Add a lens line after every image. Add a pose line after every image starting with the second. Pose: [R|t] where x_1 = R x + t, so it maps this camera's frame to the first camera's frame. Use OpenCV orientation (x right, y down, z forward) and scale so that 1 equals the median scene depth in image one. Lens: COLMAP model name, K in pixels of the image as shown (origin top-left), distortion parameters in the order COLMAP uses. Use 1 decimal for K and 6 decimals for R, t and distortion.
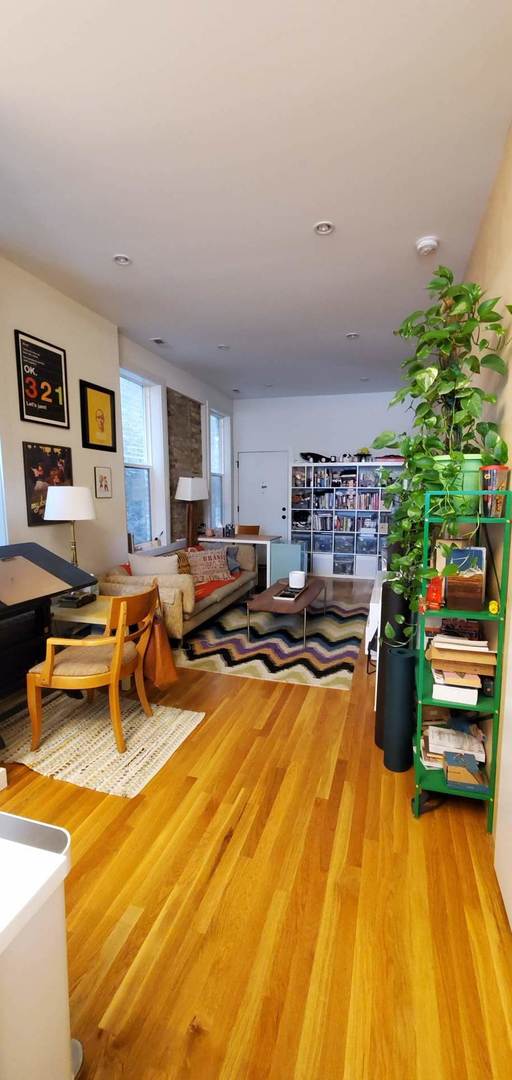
lens RADIAL K [[424.3, 0, 264.7], [0, 424.3, 536.5], [0, 0, 1]] dist [0.001677, -0.000525]
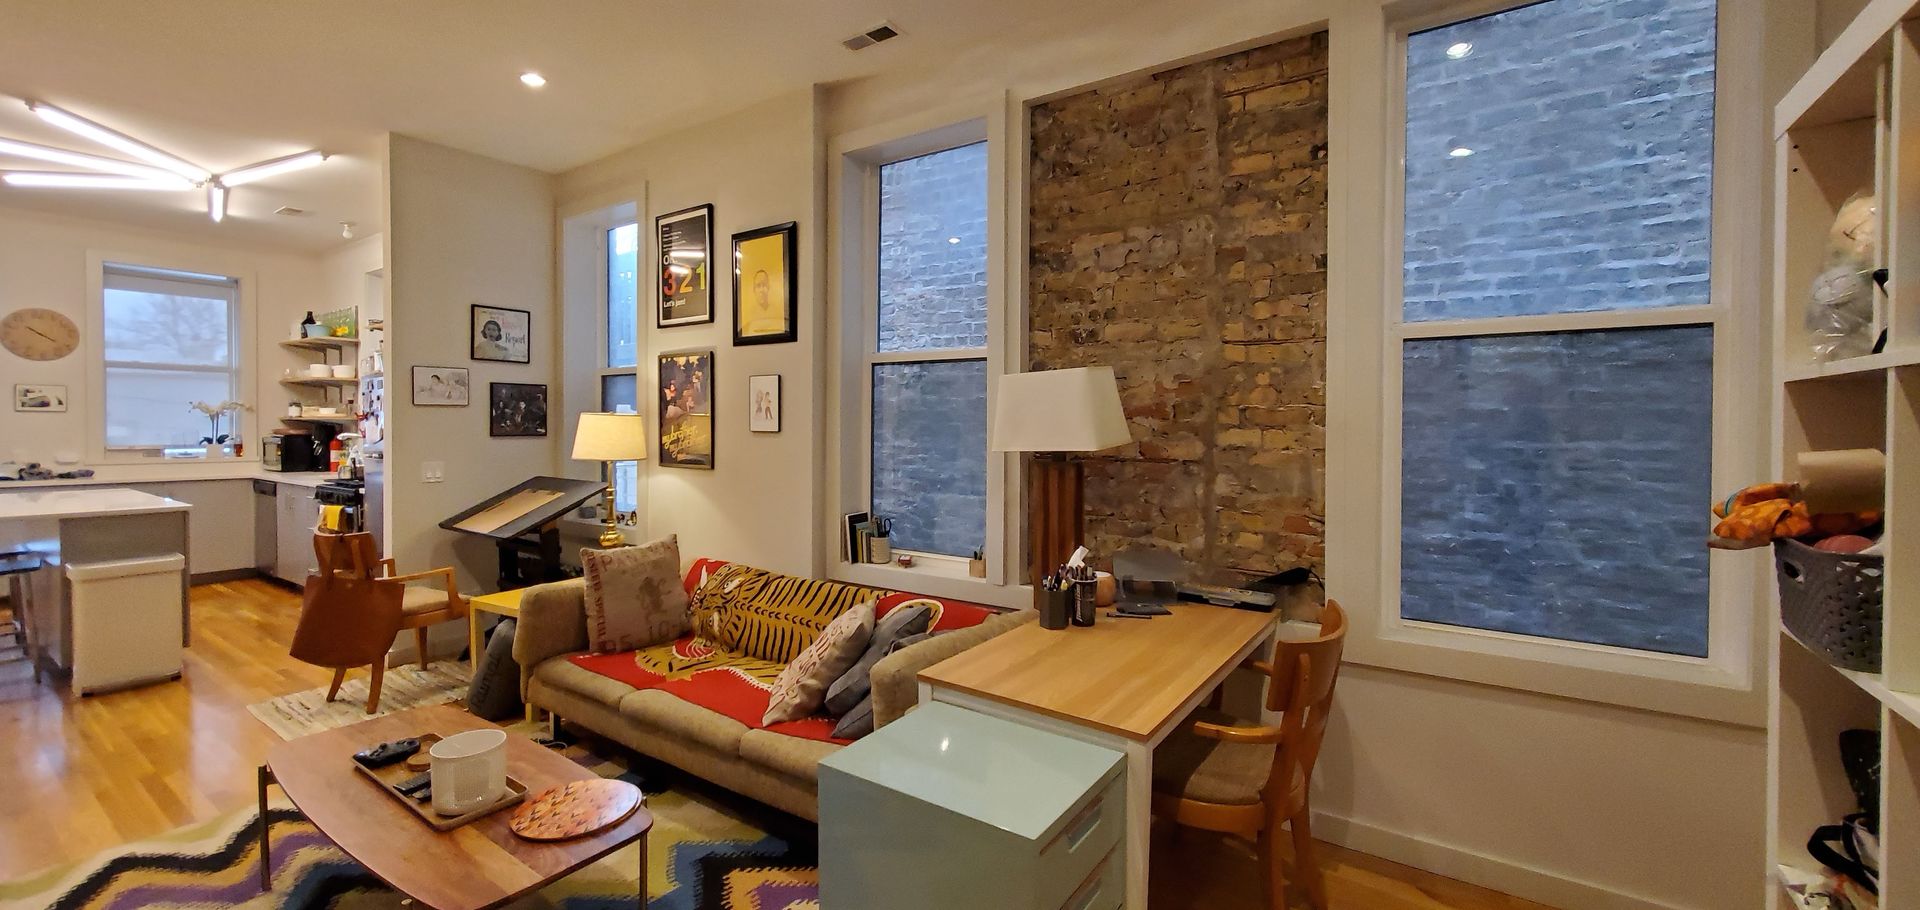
lens RADIAL K [[754.4, 0, 965.1], [0, 754.4, 435.6], [0, 0, 1]] dist [0.001677, -0.000525]
pose [[-0.302271, 0.014536, -0.953111, 0.359517], [-0.104745, 0.993322, 0.048368, -0.127987], [0.947450, 0.114453, -0.298730, 1.226432]]
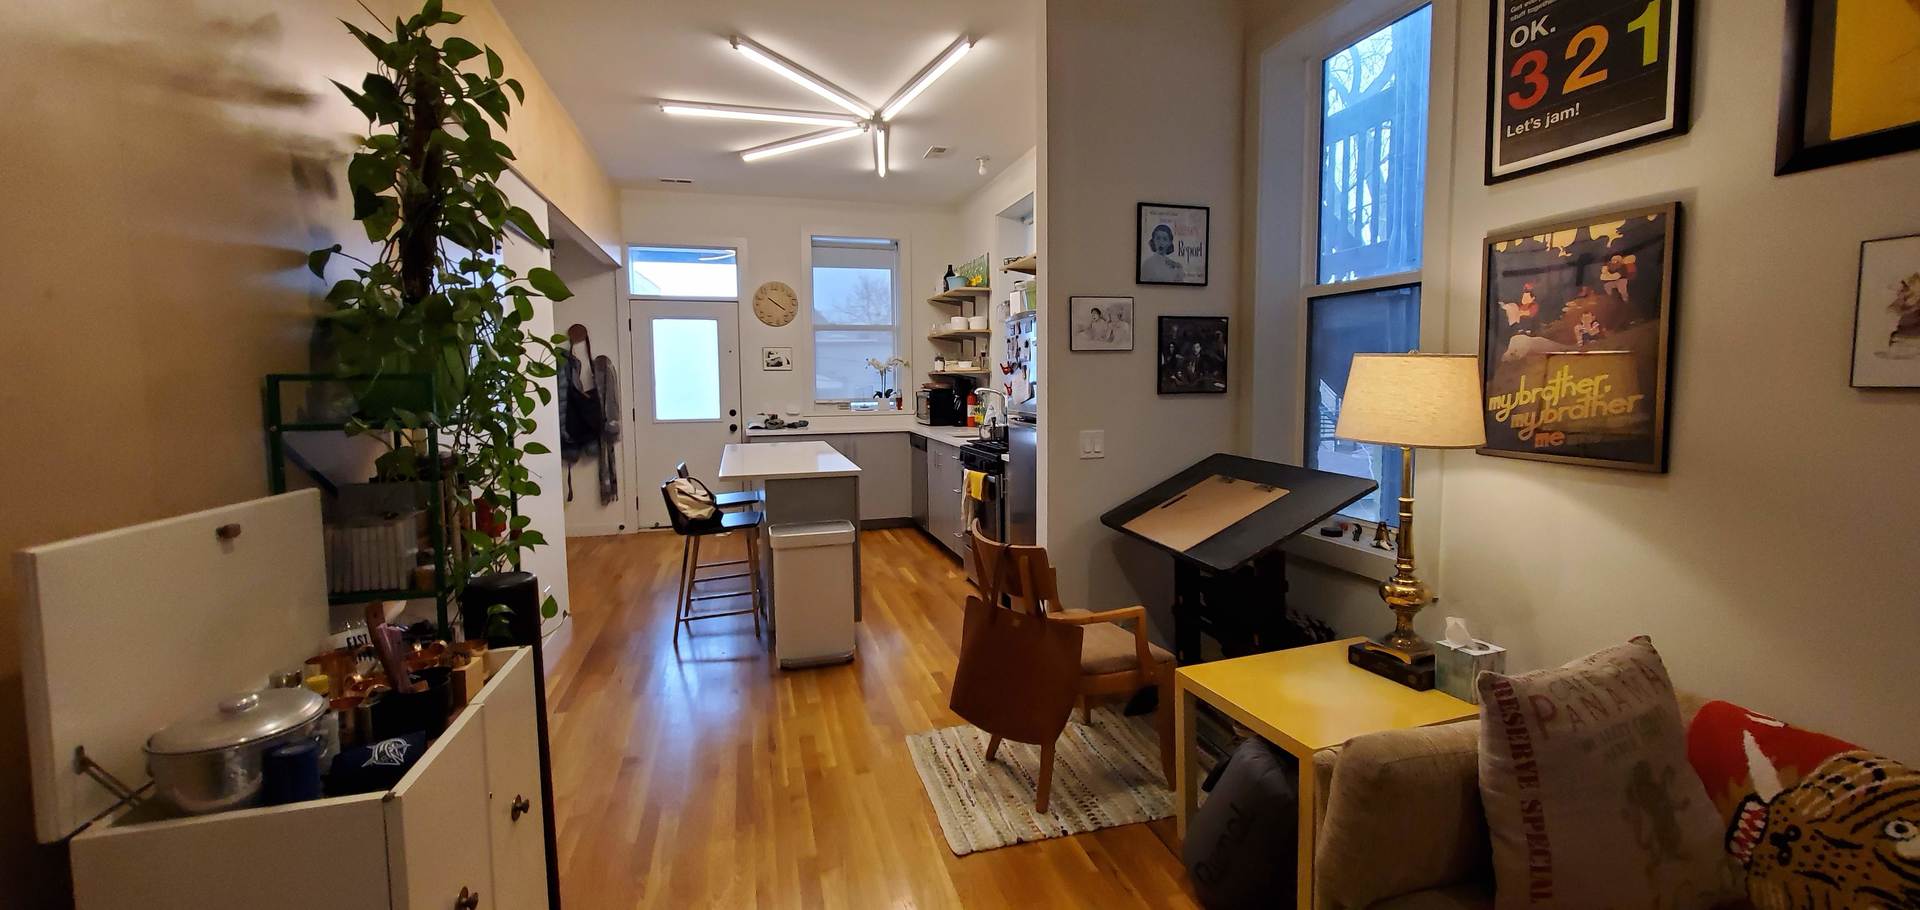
lens RADIAL K [[754.4, 0, 965.1], [0, 754.4, 435.6], [0, 0, 1]] dist [0.001677, -0.000525]
pose [[-0.835744, 0.054677, -0.546391, 0.144360], [-0.045853, 0.984607, 0.168663, -0.087584], [0.547202, 0.166013, -0.820372, 0.842360]]
